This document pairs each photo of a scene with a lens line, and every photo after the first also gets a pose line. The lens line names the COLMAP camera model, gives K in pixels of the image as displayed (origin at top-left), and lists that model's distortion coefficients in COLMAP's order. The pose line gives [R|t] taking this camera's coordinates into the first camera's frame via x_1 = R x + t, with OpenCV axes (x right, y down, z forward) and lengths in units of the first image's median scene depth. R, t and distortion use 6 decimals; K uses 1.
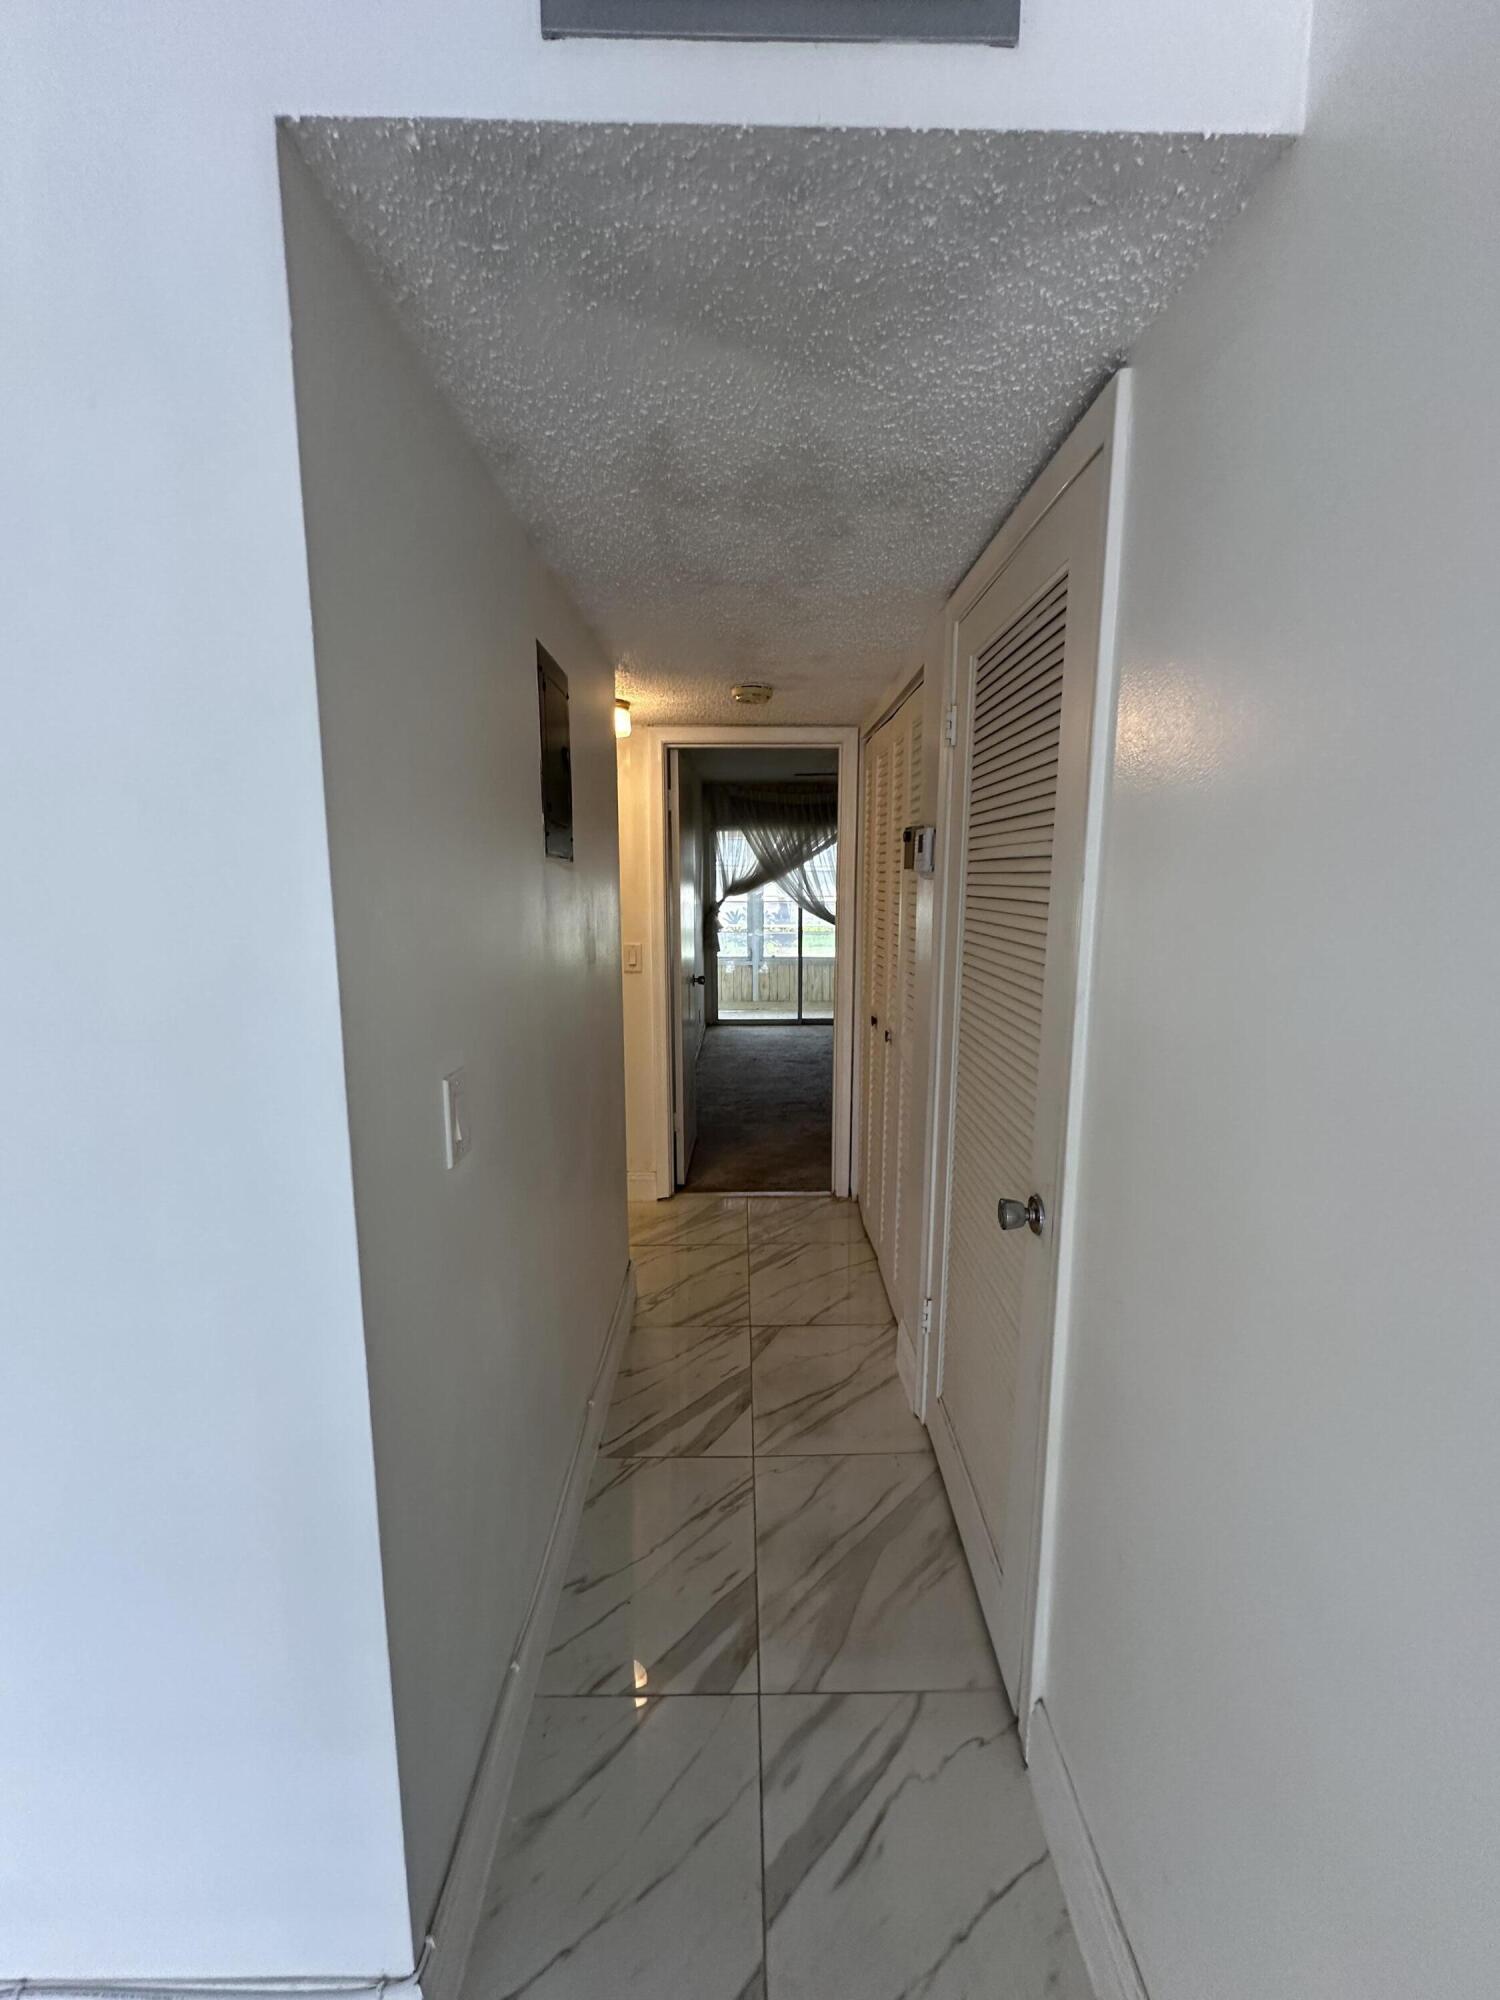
lens RADIAL K [[790.4, 0, 756.2], [0, 790.4, 999.5], [0, 0, 1]] dist [-0.012913, -0.000193]
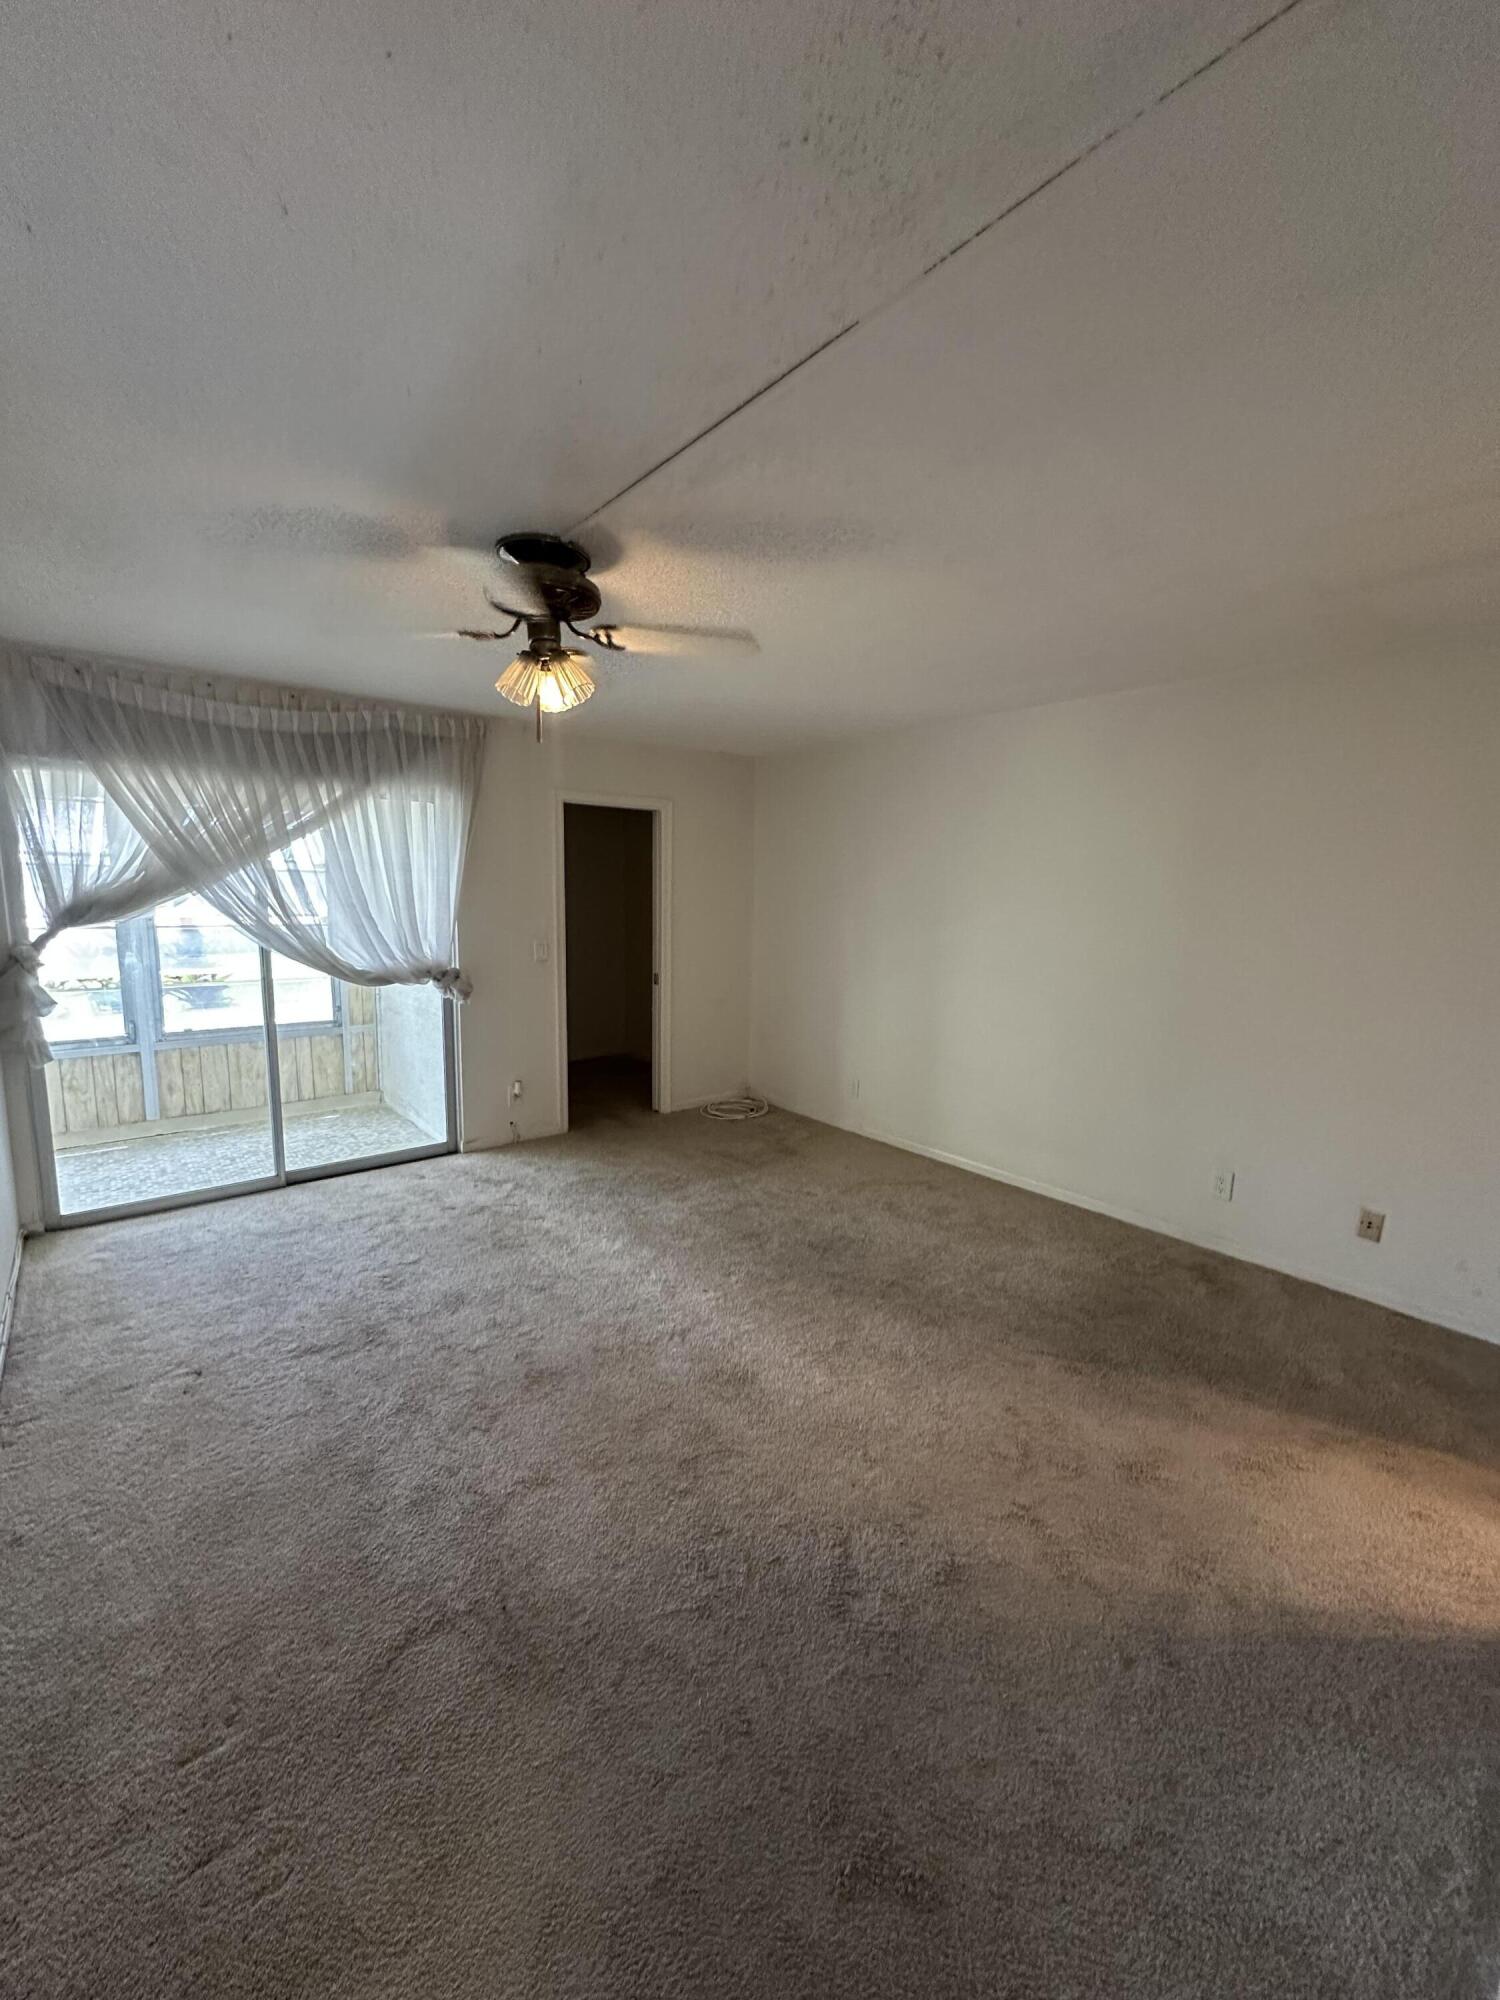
lens RADIAL K [[808.5, 0, 760.4], [0, 808.5, 994.7], [0, 0, 1]] dist [-0.001825, -0.000145]
pose [[0.780560, -0.072354, 0.620879, -0.015835], [0.073251, 0.997022, 0.024099, -0.078839], [-0.620774, 0.026669, 0.783536, 0.440652]]
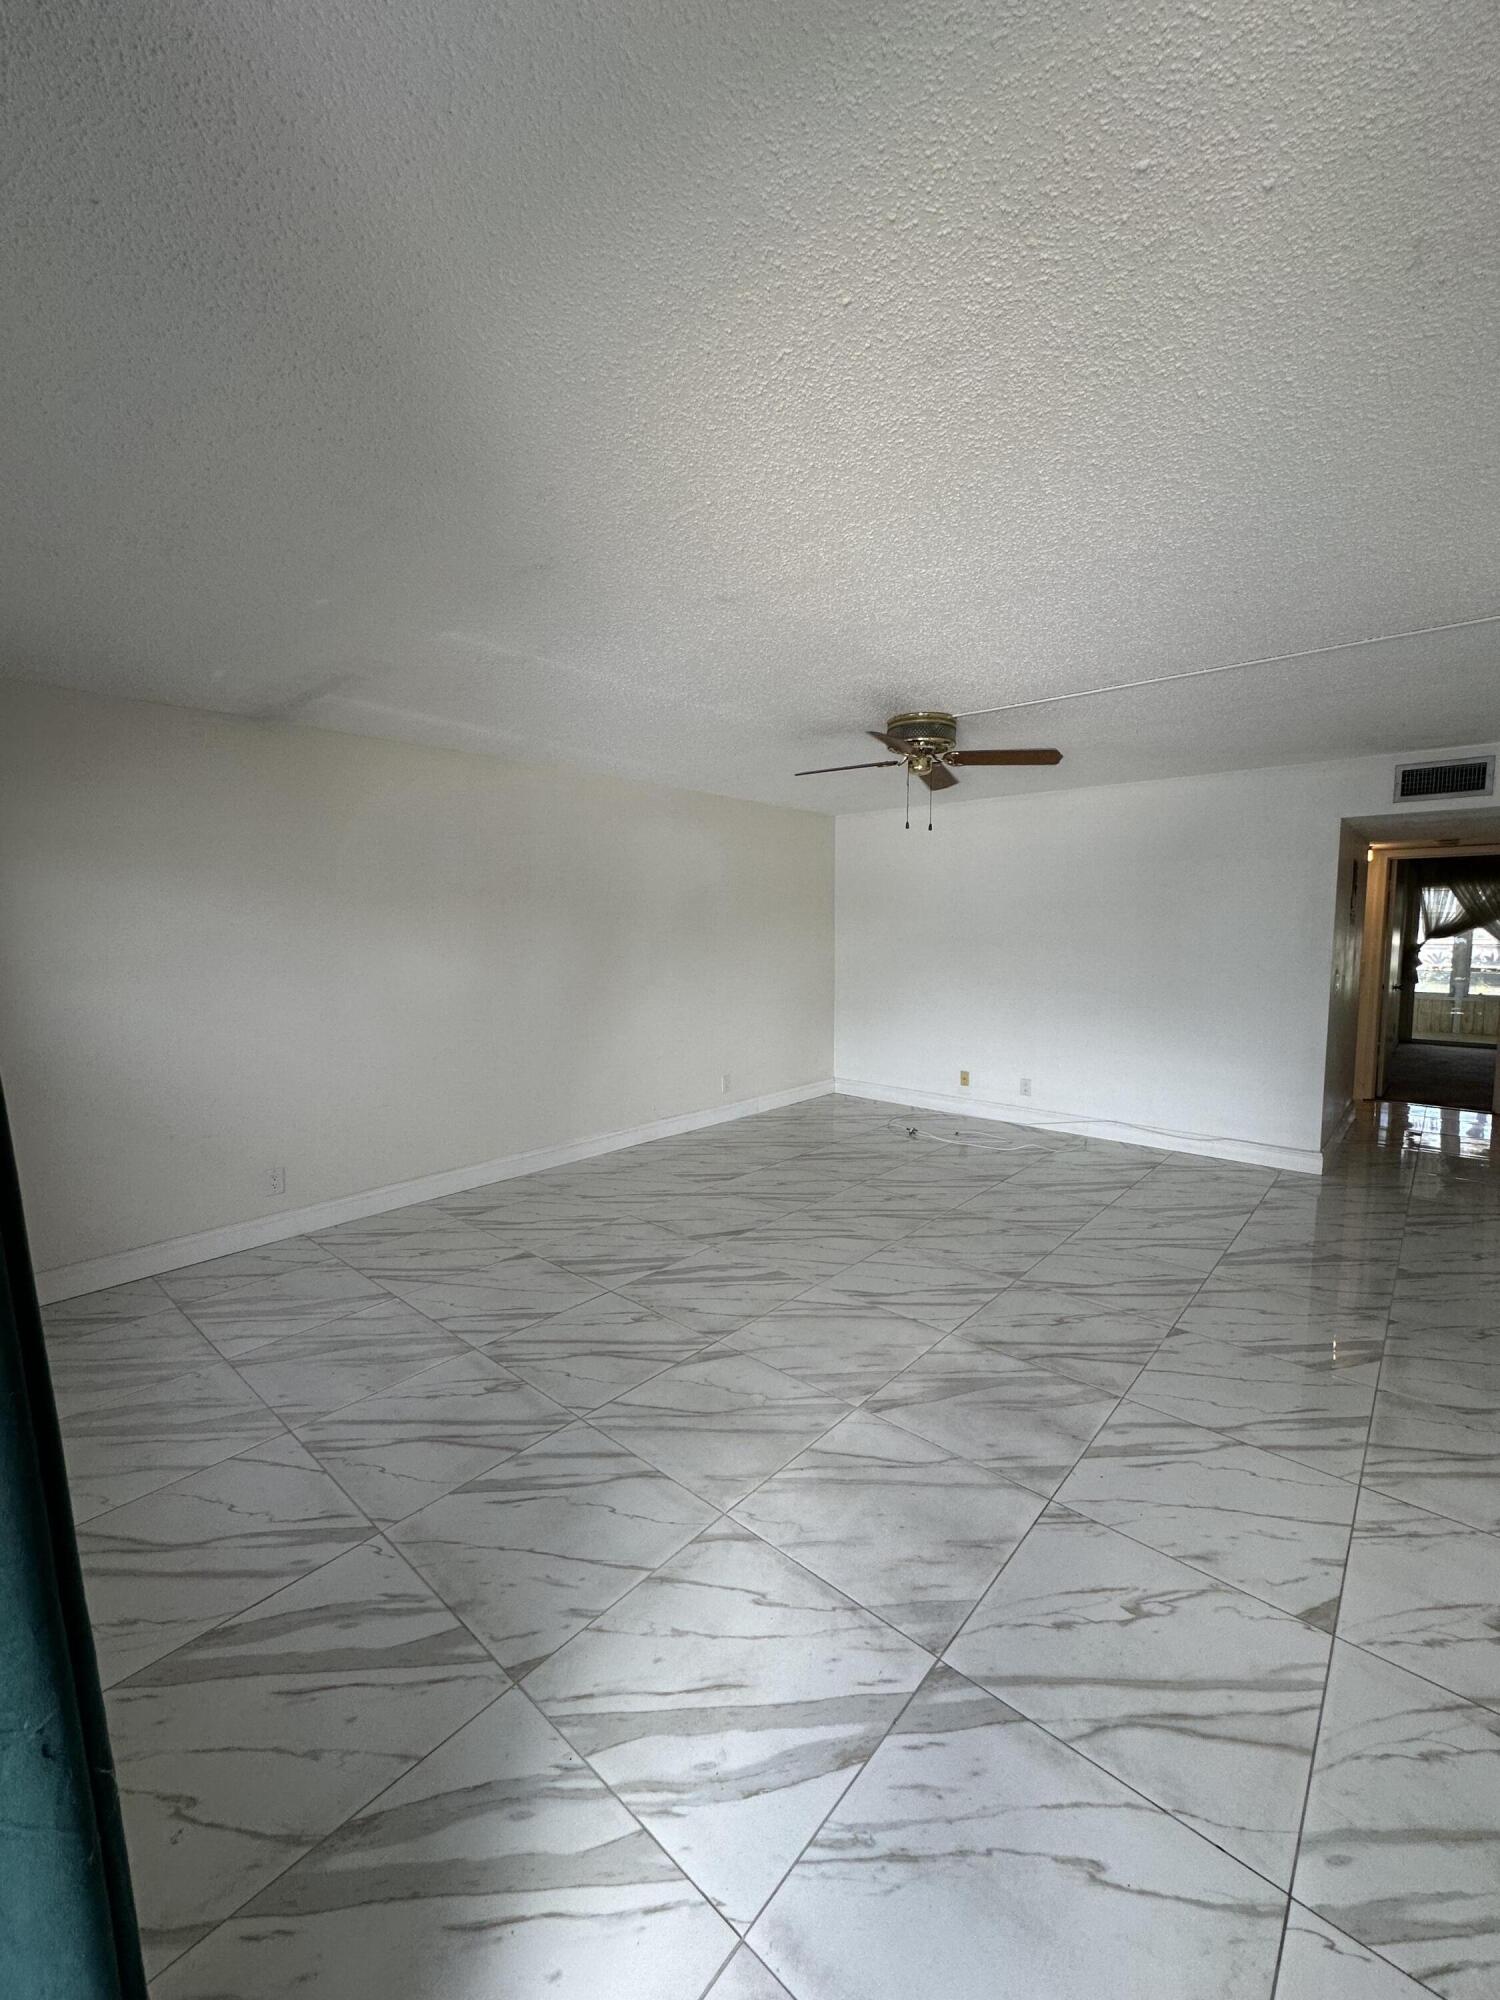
lens RADIAL K [[790.4, 0, 756.2], [0, 790.4, 999.5], [0, 0, 1]] dist [-0.012913, -0.000193]
pose [[0.730893, 0.058626, -0.679970, 0.031351], [-0.094312, 0.995421, -0.015551, 0.081088], [0.675944, 0.075495, 0.733075, -0.591930]]
